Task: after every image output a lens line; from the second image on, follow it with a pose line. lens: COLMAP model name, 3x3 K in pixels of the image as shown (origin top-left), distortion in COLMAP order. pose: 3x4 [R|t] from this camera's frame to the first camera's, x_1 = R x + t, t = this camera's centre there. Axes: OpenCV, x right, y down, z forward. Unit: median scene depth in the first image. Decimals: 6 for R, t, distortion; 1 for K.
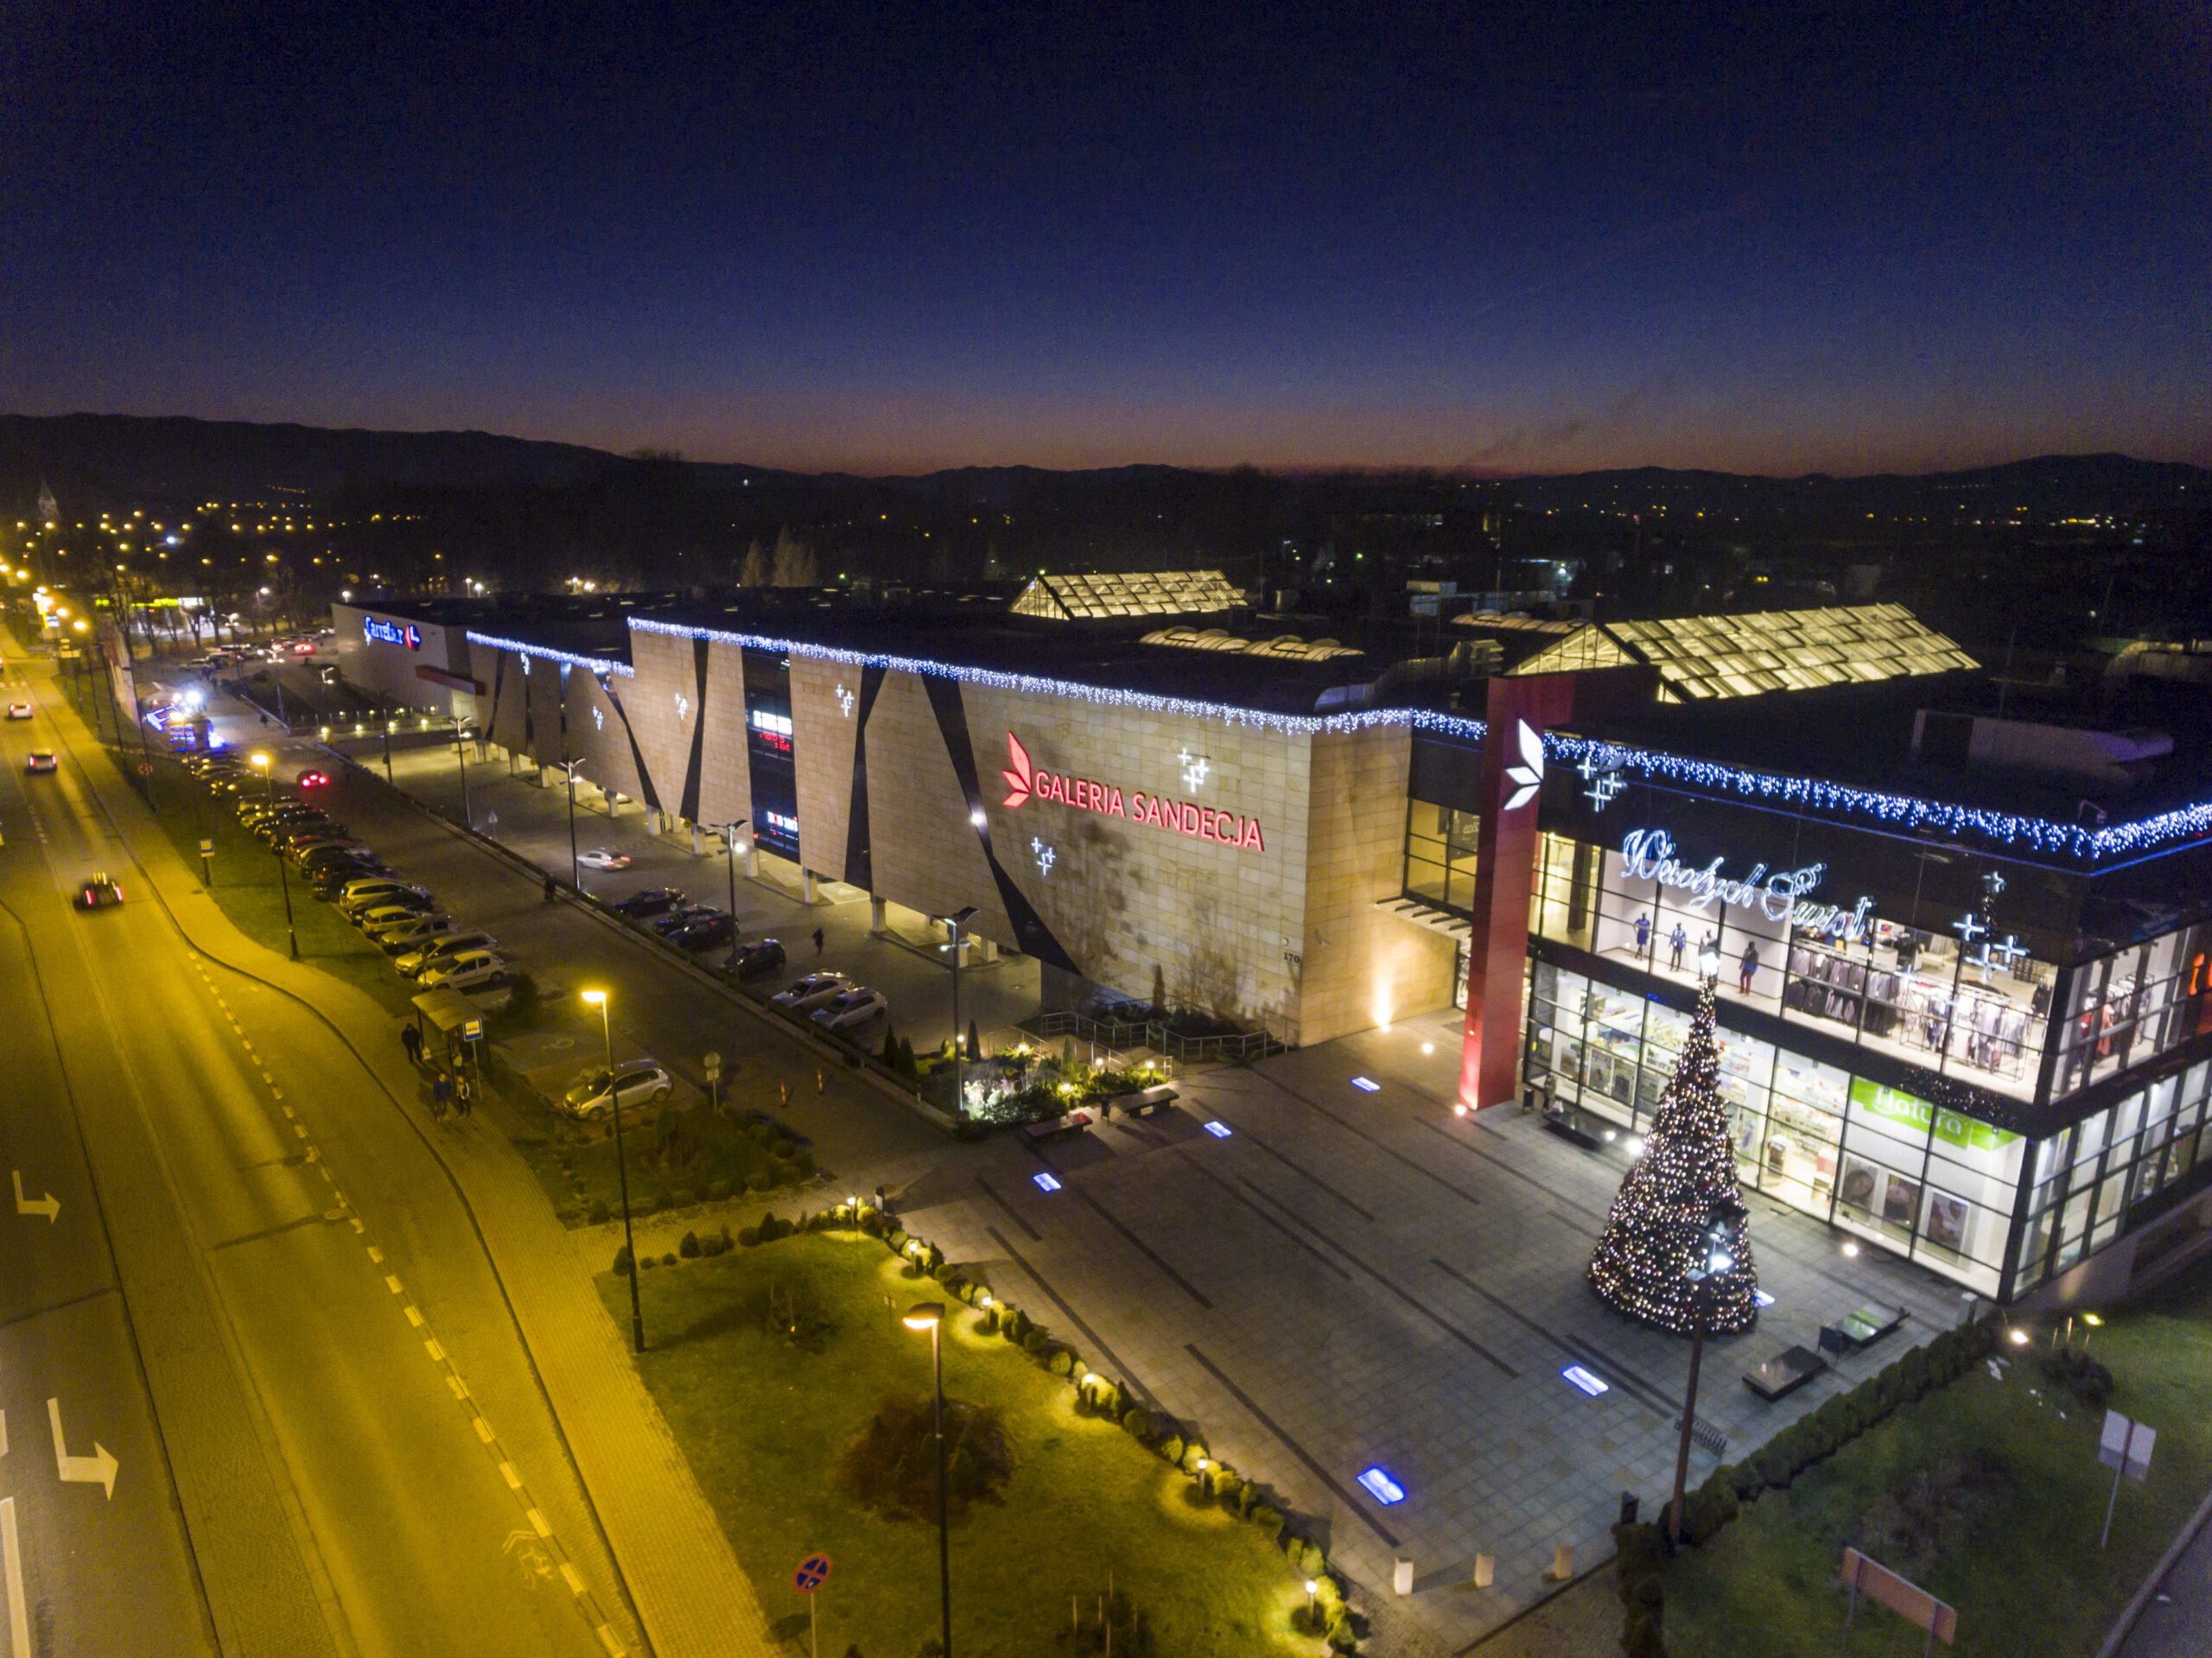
lens RADIAL K [[1300.4, 0, 1095.1], [0, 1300.4, 828.5], [0, 0, 1]] dist [-0.005000, 0.004967]
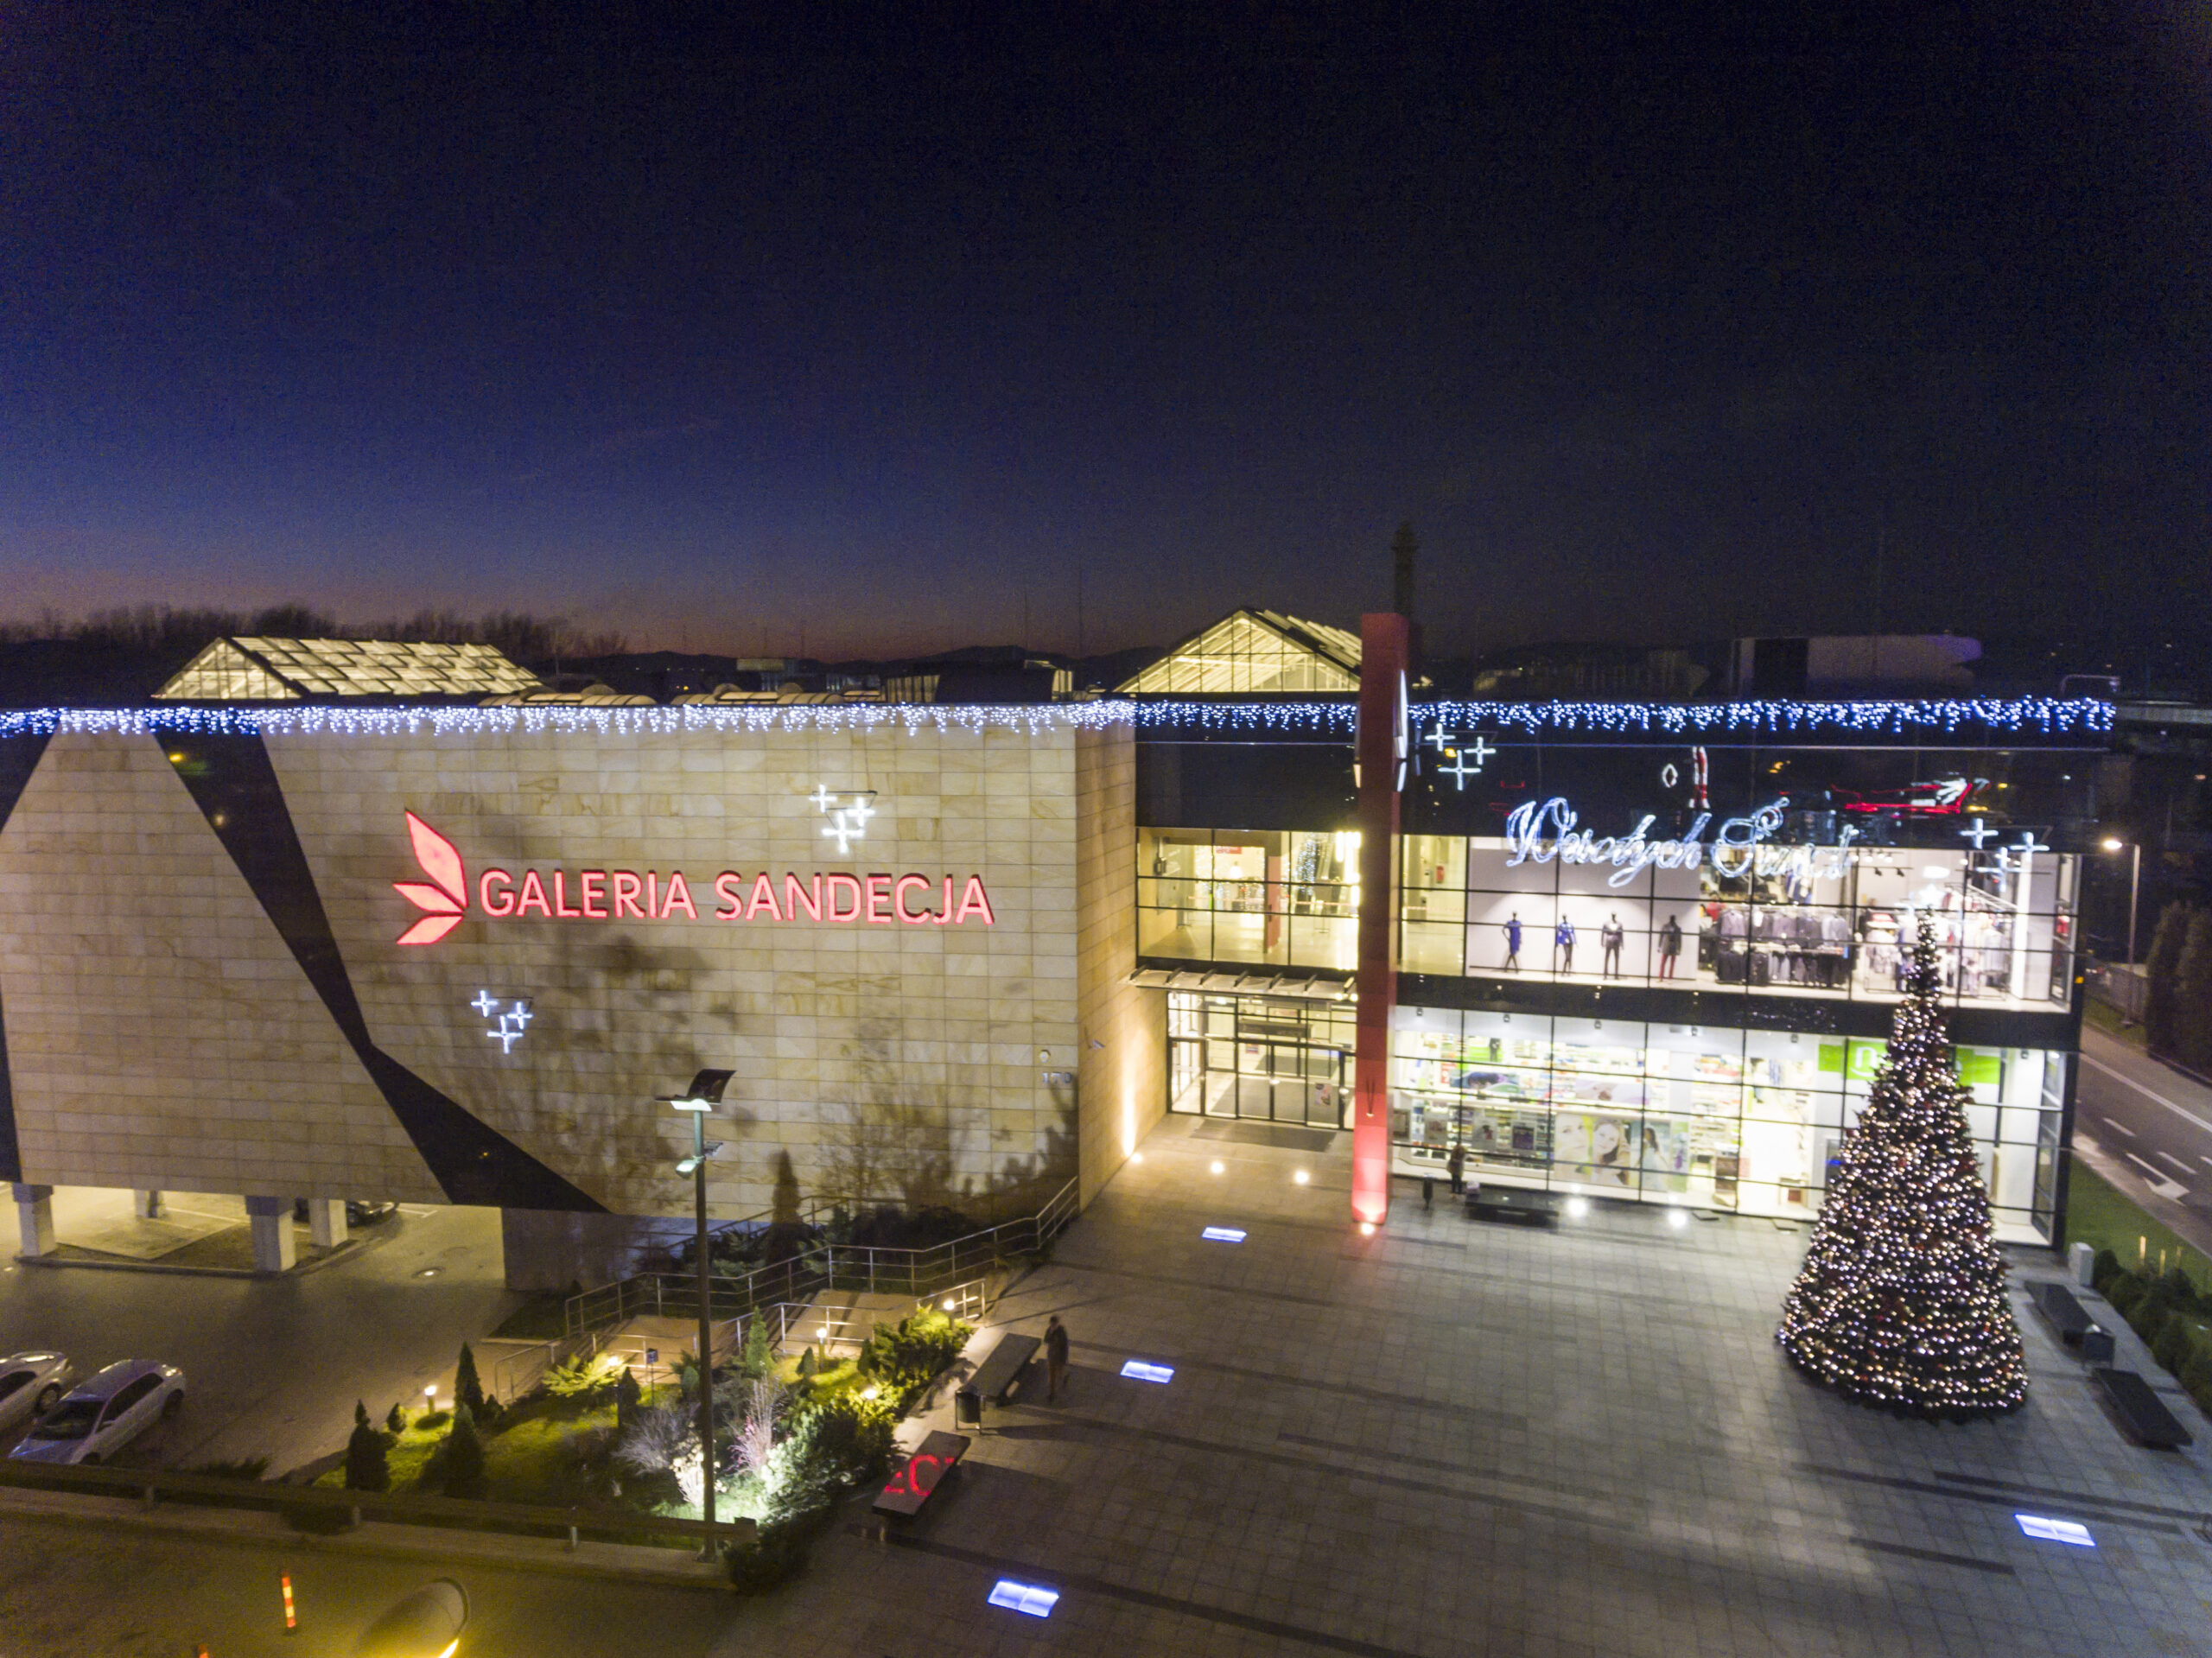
lens RADIAL K [[1300.4, 0, 1095.1], [0, 1300.4, 828.5], [0, 0, 1]] dist [-0.005000, 0.004967]
pose [[0.760104, -0.074451, 0.645523, -0.240457], [0.160905, 0.984042, -0.075972, 0.027910], [-0.629565, 0.161615, 0.759953, 0.457424]]
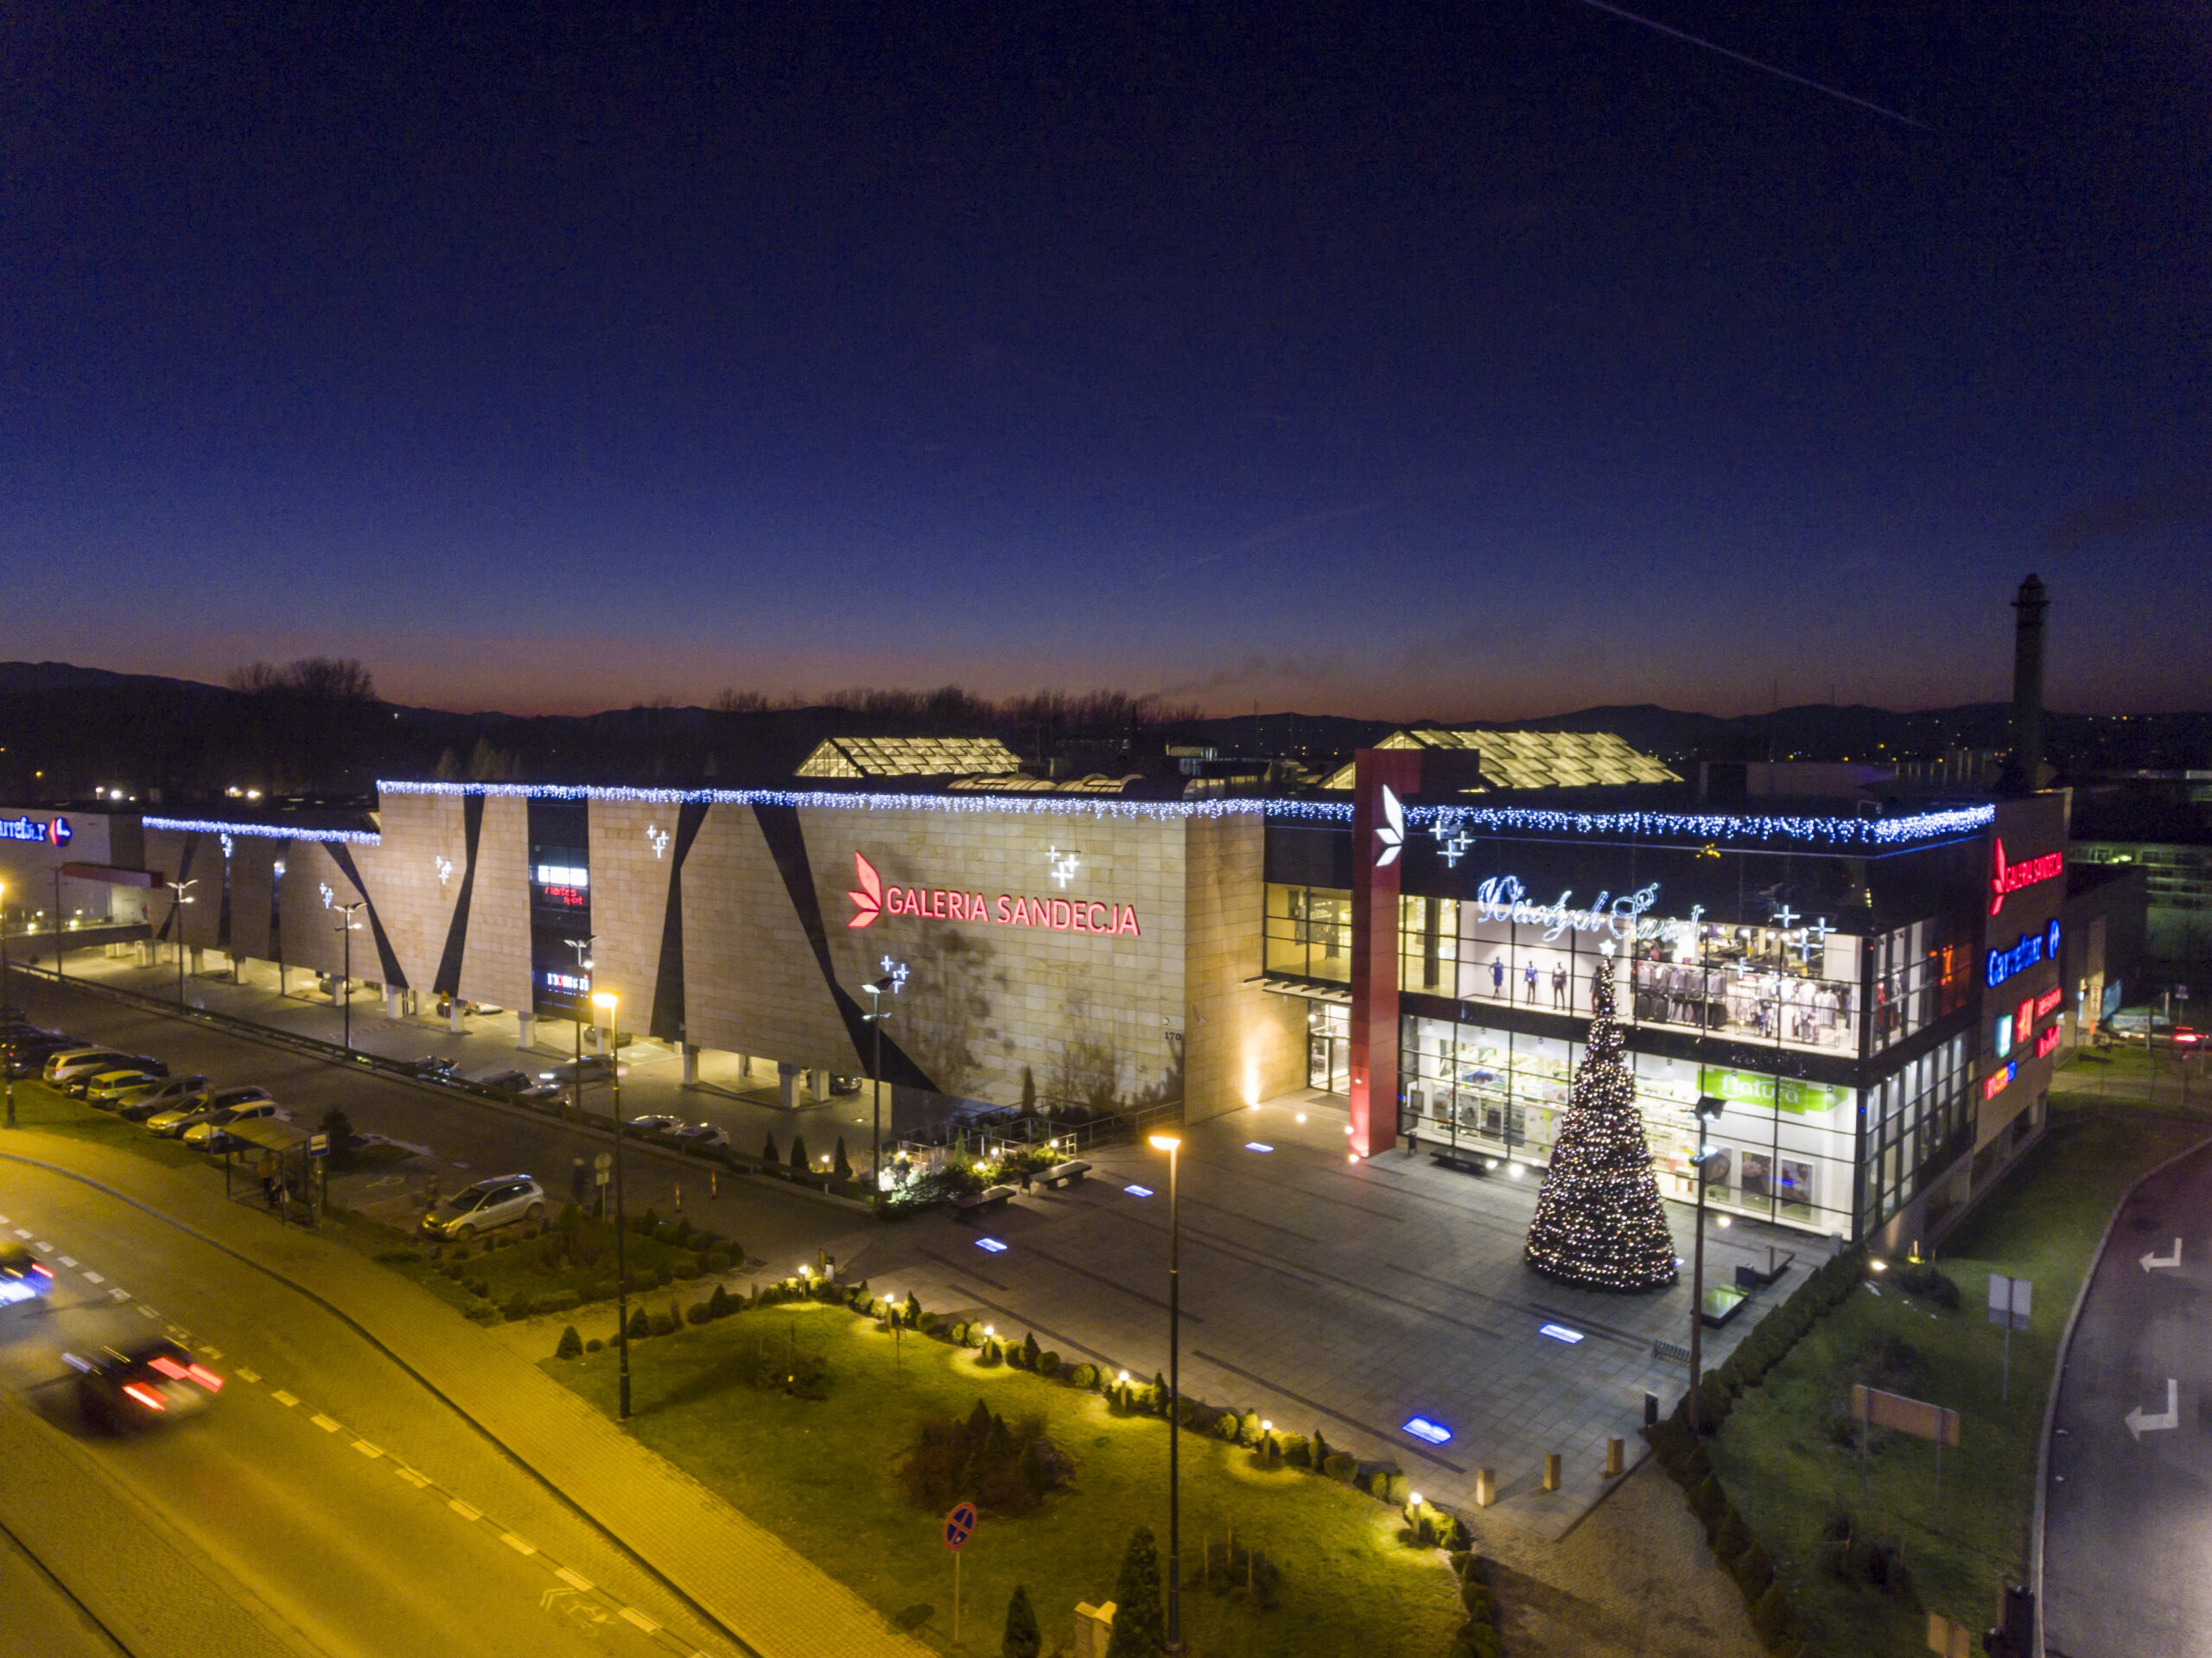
lens RADIAL K [[1300.4, 0, 1095.1], [0, 1300.4, 828.5], [0, 0, 1]] dist [-0.005000, 0.004967]
pose [[0.970328, -0.013424, 0.241420, -0.152968], [0.056591, 0.983334, -0.172775, 0.108976], [-0.235077, 0.181311, 0.954916, -0.006107]]
